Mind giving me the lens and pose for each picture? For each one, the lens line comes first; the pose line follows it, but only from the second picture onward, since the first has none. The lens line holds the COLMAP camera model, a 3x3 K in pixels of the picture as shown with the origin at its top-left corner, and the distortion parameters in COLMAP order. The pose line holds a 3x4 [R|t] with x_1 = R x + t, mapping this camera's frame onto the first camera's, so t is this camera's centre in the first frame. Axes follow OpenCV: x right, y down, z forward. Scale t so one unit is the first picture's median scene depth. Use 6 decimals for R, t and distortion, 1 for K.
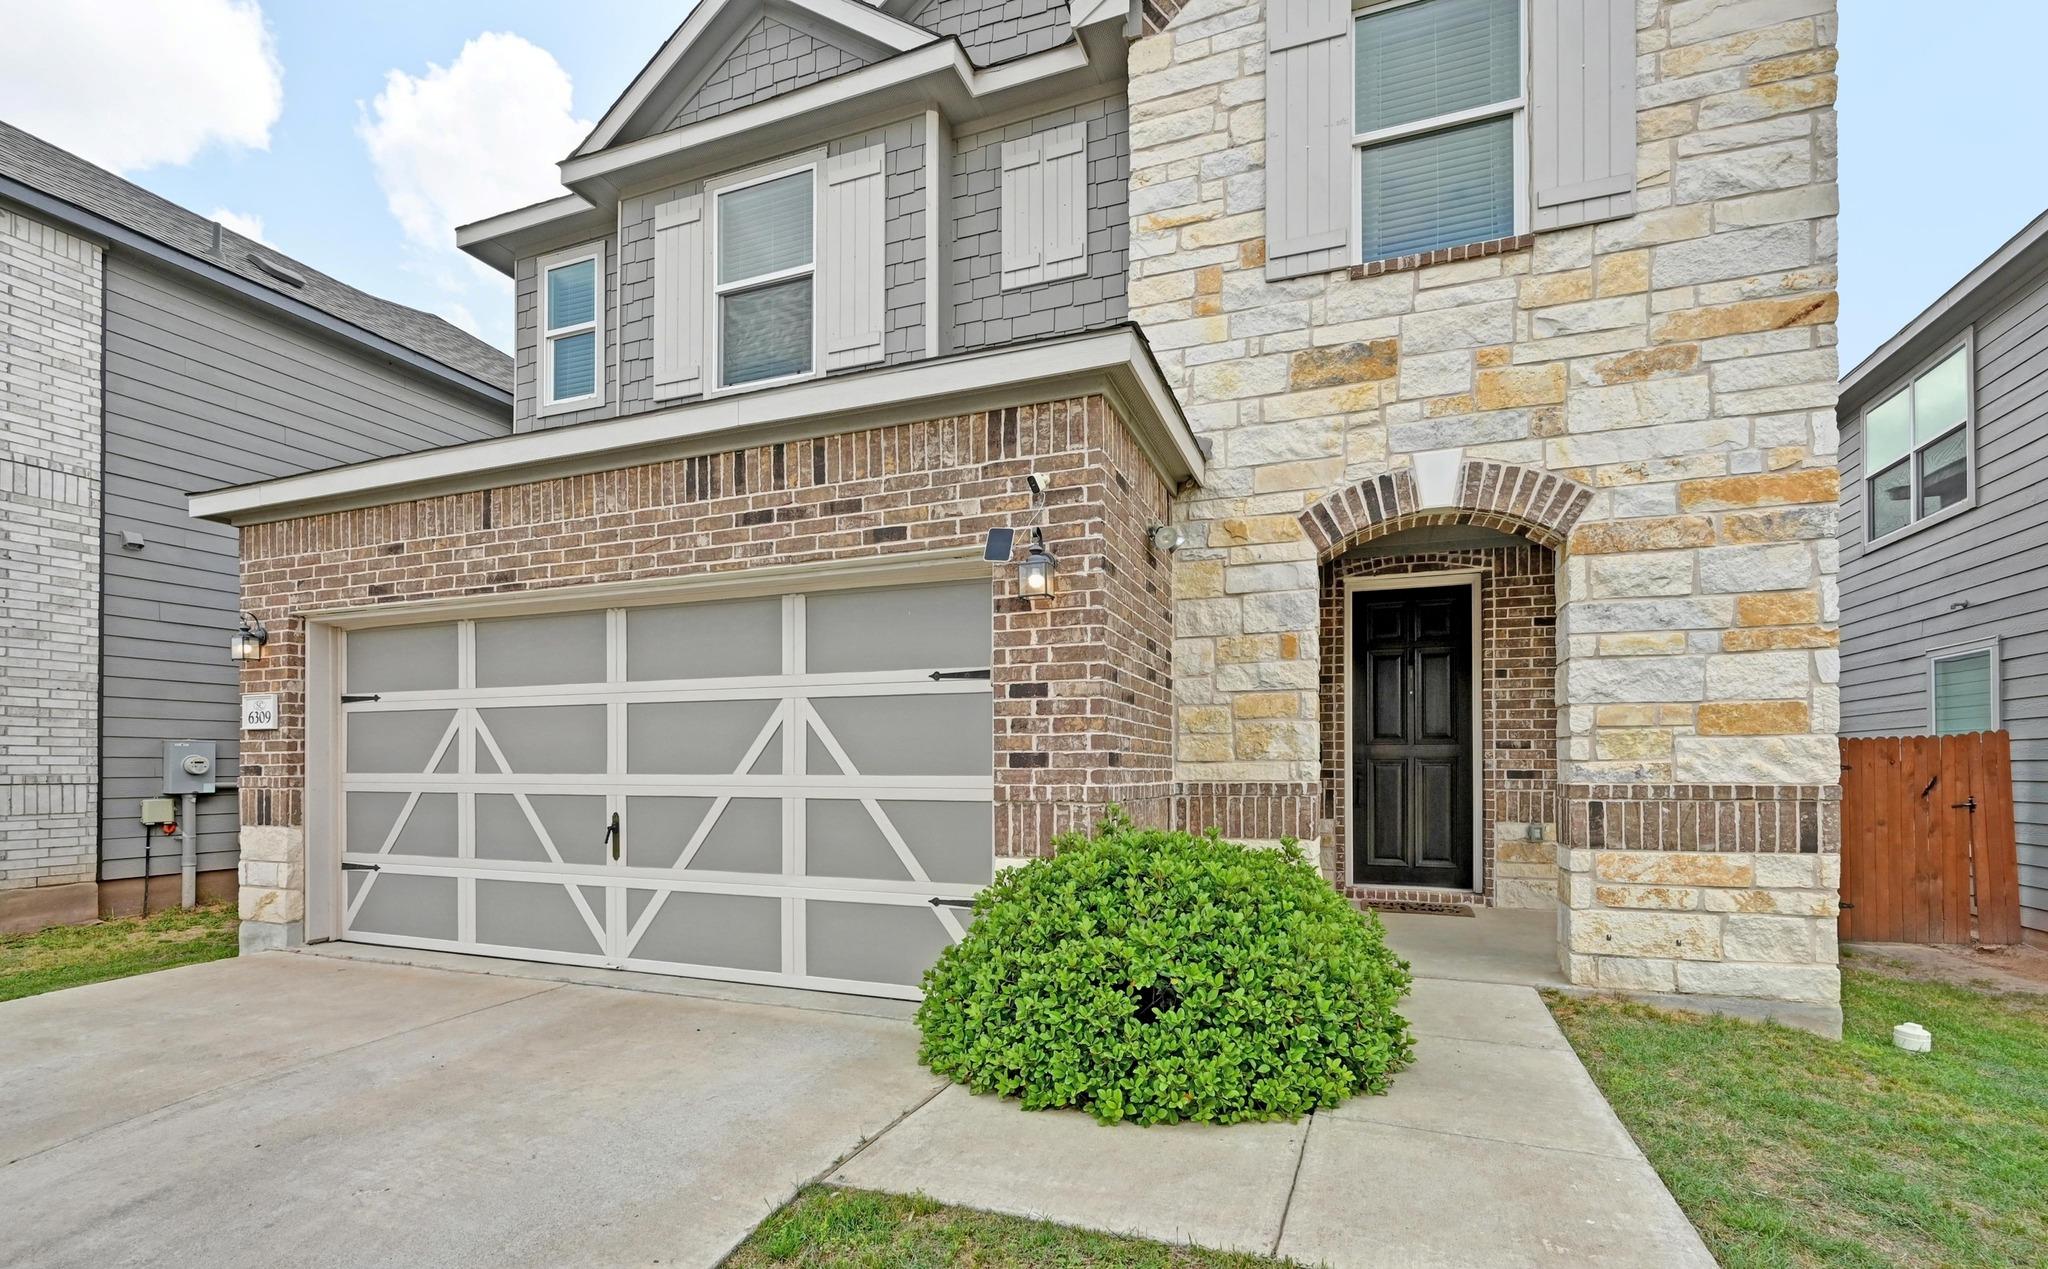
lens RADIAL K [[823.9, 0, 1022.6], [0, 823.9, 768.0], [0, 0, 1]] dist [0.001954, -0.011711]
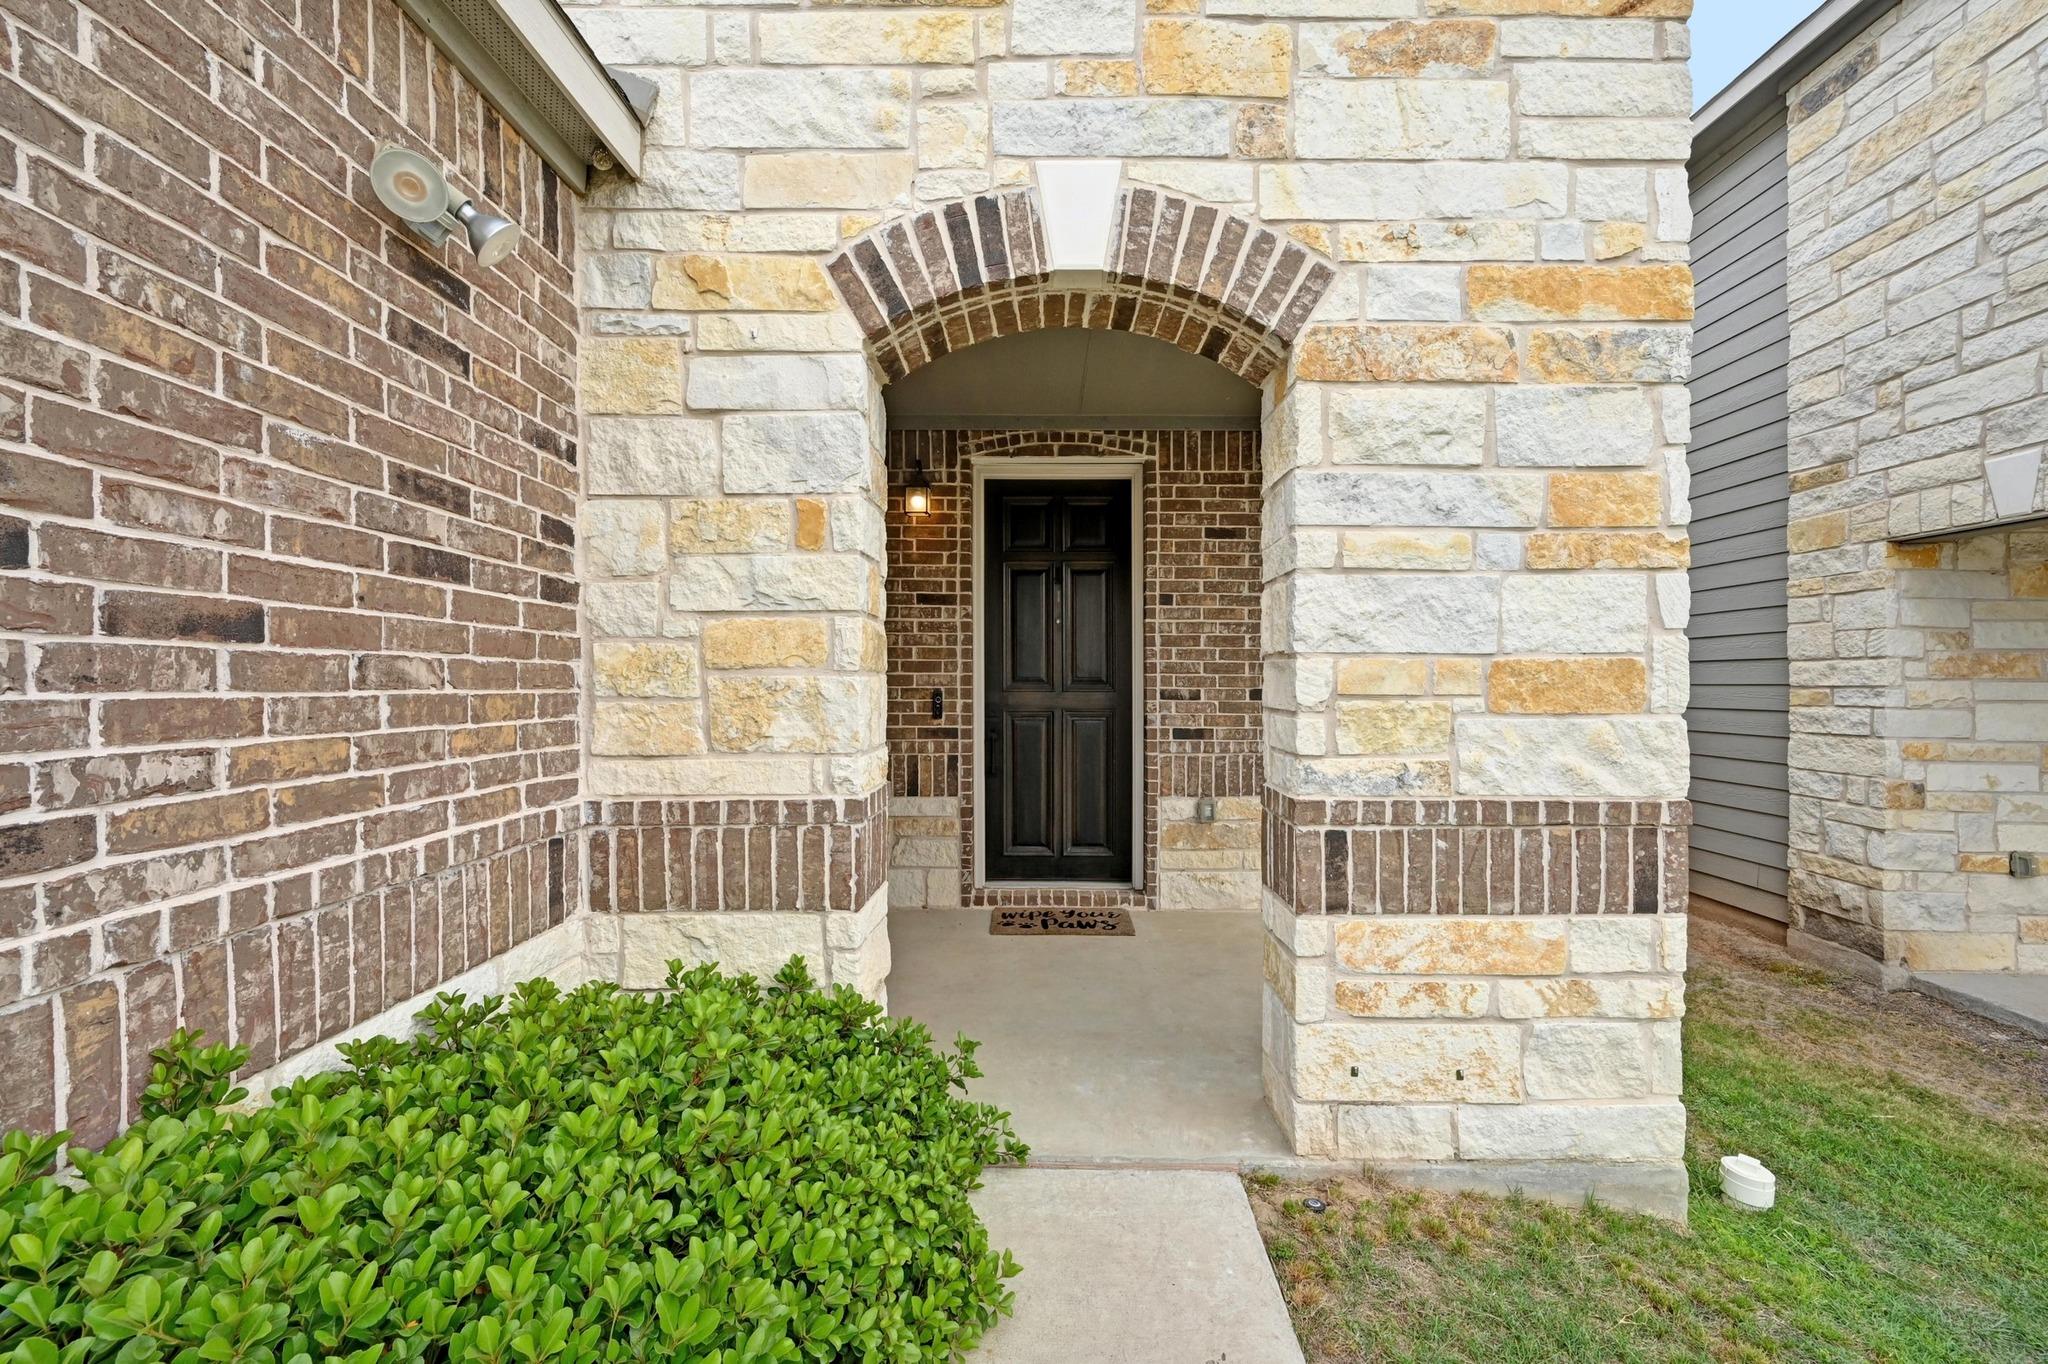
lens RADIAL K [[812.9, 0, 1028.5], [0, 812.9, 685.3], [0, 0, 1]] dist [-0.001789, -0.000488]
pose [[0.928556, -0.001015, 0.371192, 0.298388], [0.001574, 0.999998, -0.001202, -0.056294], [-0.371190, 0.001700, 0.928555, 0.563181]]
